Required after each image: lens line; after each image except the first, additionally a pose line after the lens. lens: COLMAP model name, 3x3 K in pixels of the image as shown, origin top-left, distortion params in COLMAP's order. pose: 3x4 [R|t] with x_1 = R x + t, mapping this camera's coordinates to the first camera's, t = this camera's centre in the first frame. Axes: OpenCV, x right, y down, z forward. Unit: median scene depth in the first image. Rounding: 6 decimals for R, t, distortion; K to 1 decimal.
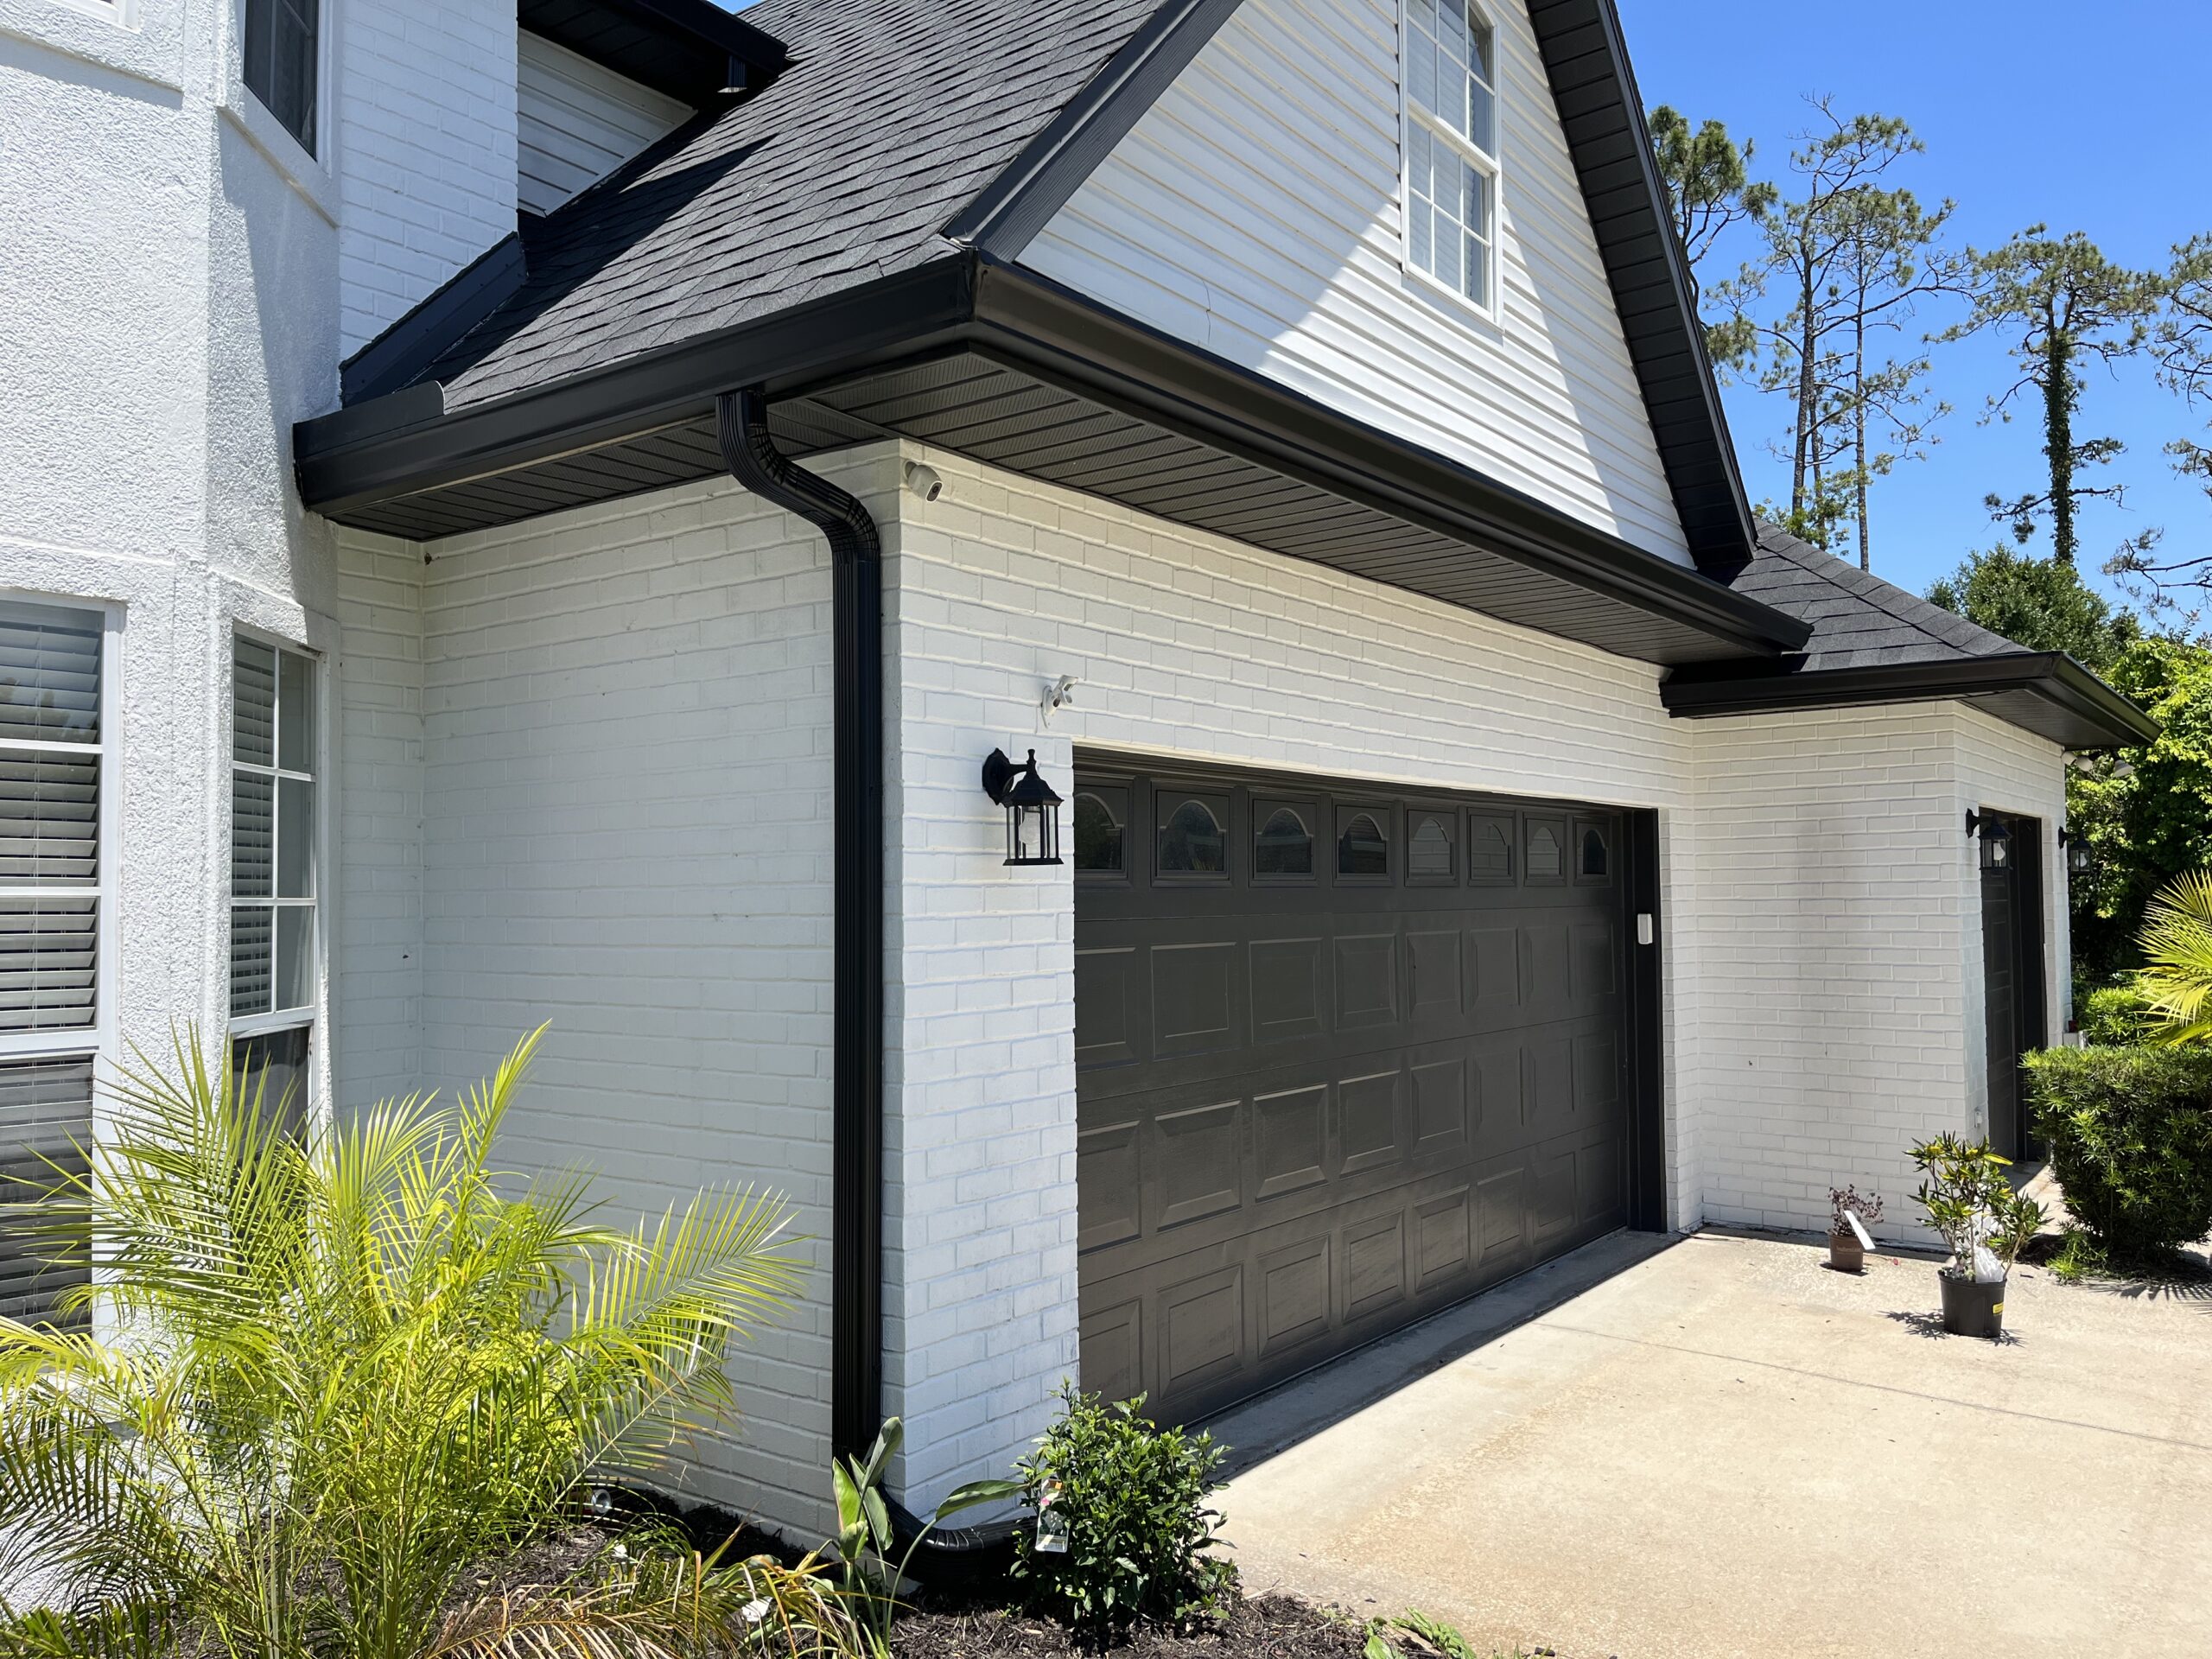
lens RADIAL K [[1678.9, 0, 1121.4], [0, 1678.9, 827.5], [0, 0, 1]] dist [0.058105, -0.076831]
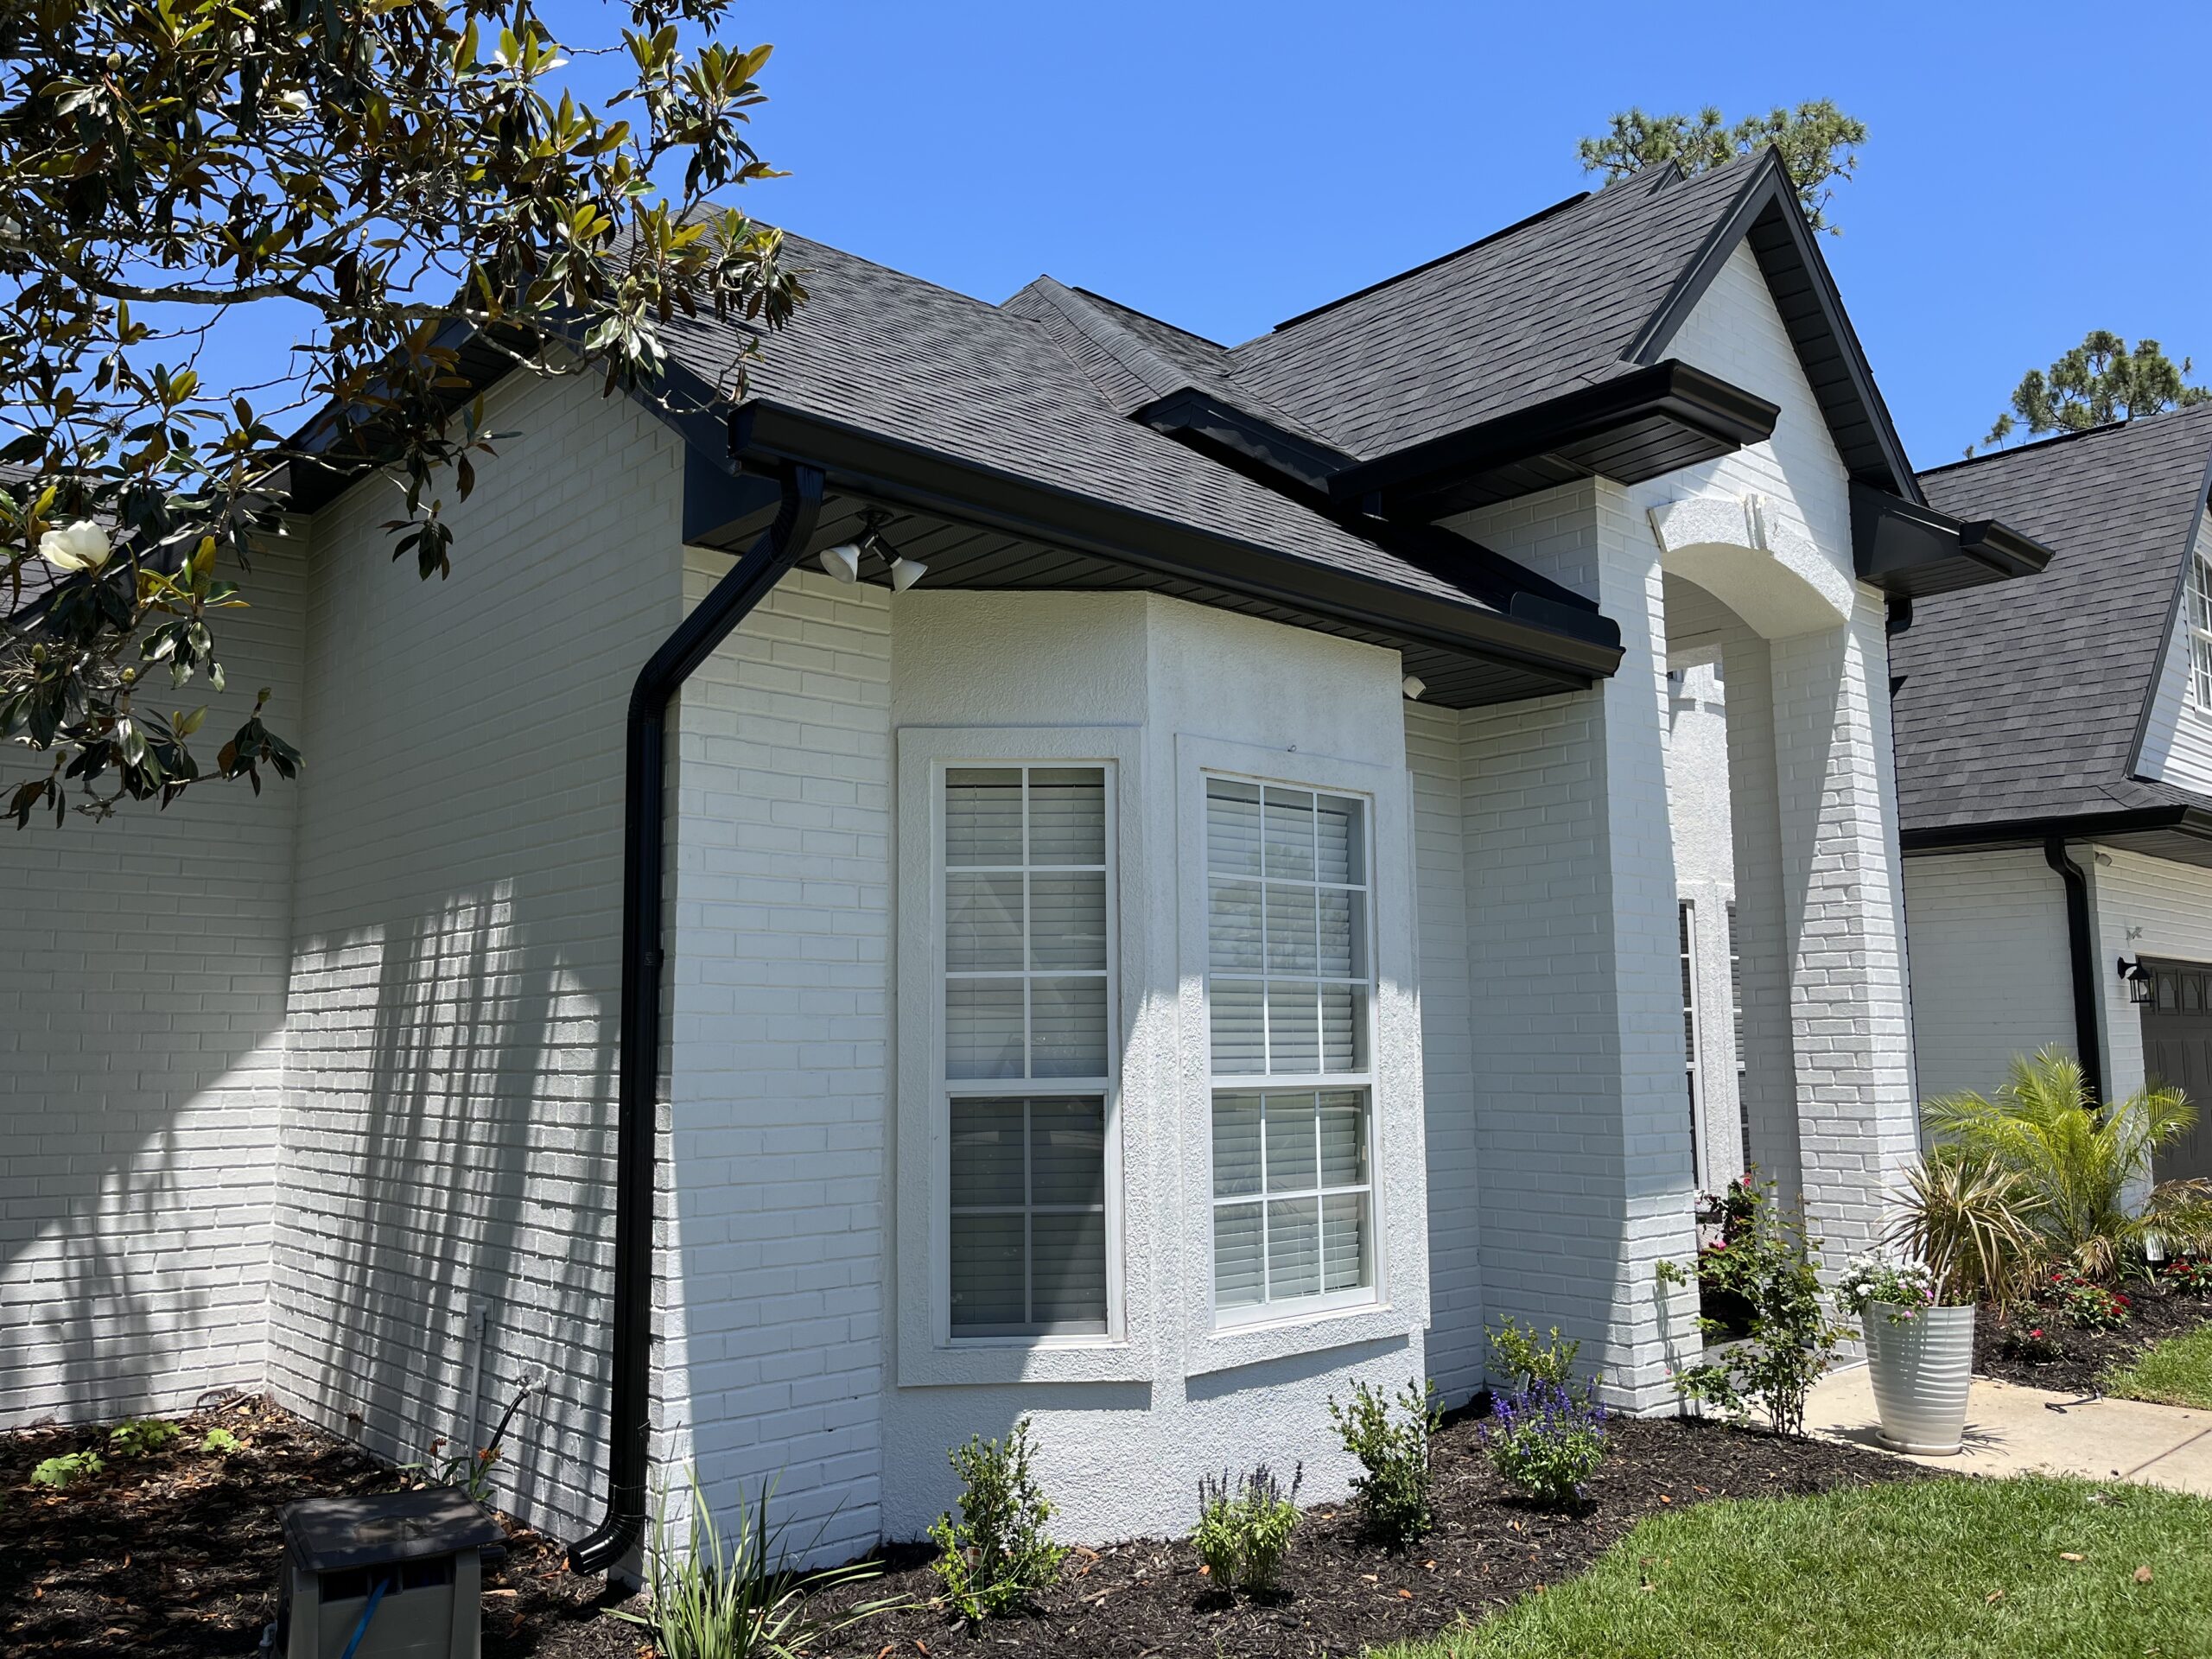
lens RADIAL K [[1678.9, 0, 1104.4], [0, 1678.9, 830.9], [0, 0, 1]] dist [0.058105, -0.076831]
pose [[0.982355, -0.012437, -0.186609, -1.227930], [-0.002554, 0.996801, -0.079882, -0.032899], [0.187006, 0.078949, 0.979181, -1.971199]]
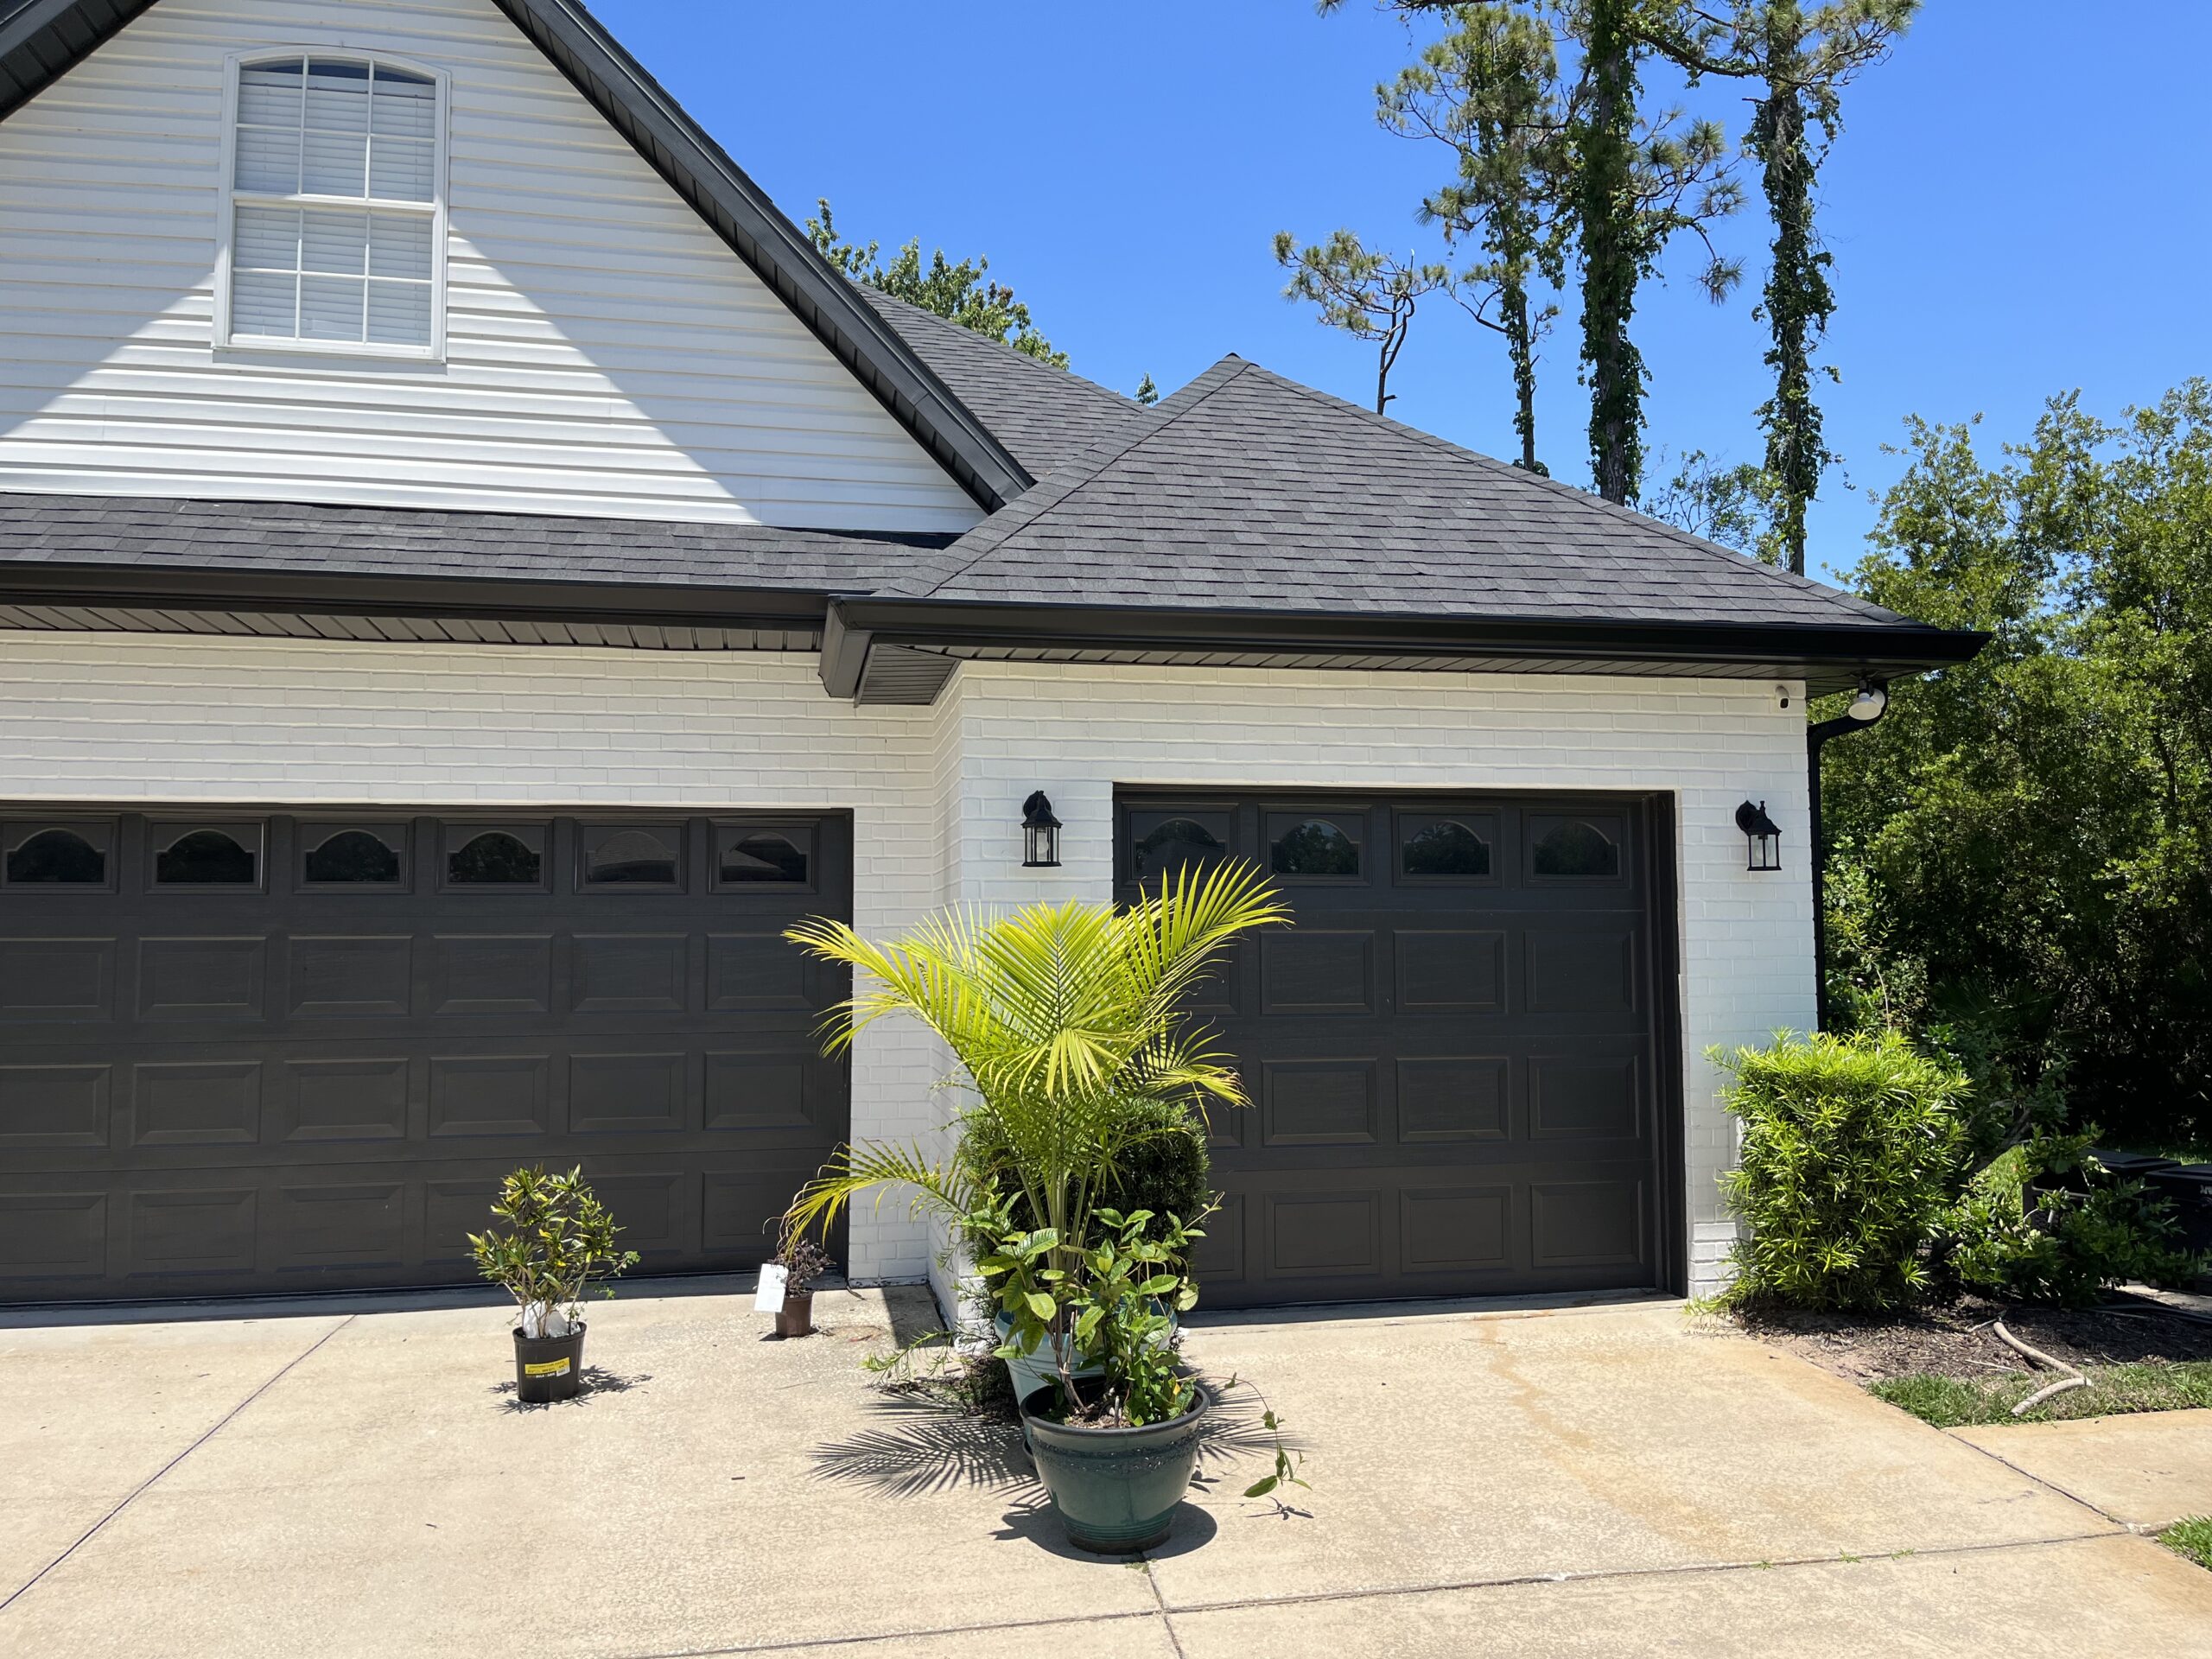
lens RADIAL K [[1678.9, 0, 1126.1], [0, 1678.9, 814.2], [0, 0, 1]] dist [0.058105, -0.076831]
pose [[0.755318, -0.031956, -0.654579, 1.954494], [0.022491, 0.999486, -0.022842, 0.030819], [0.654972, 0.002531, 0.755649, 0.780348]]
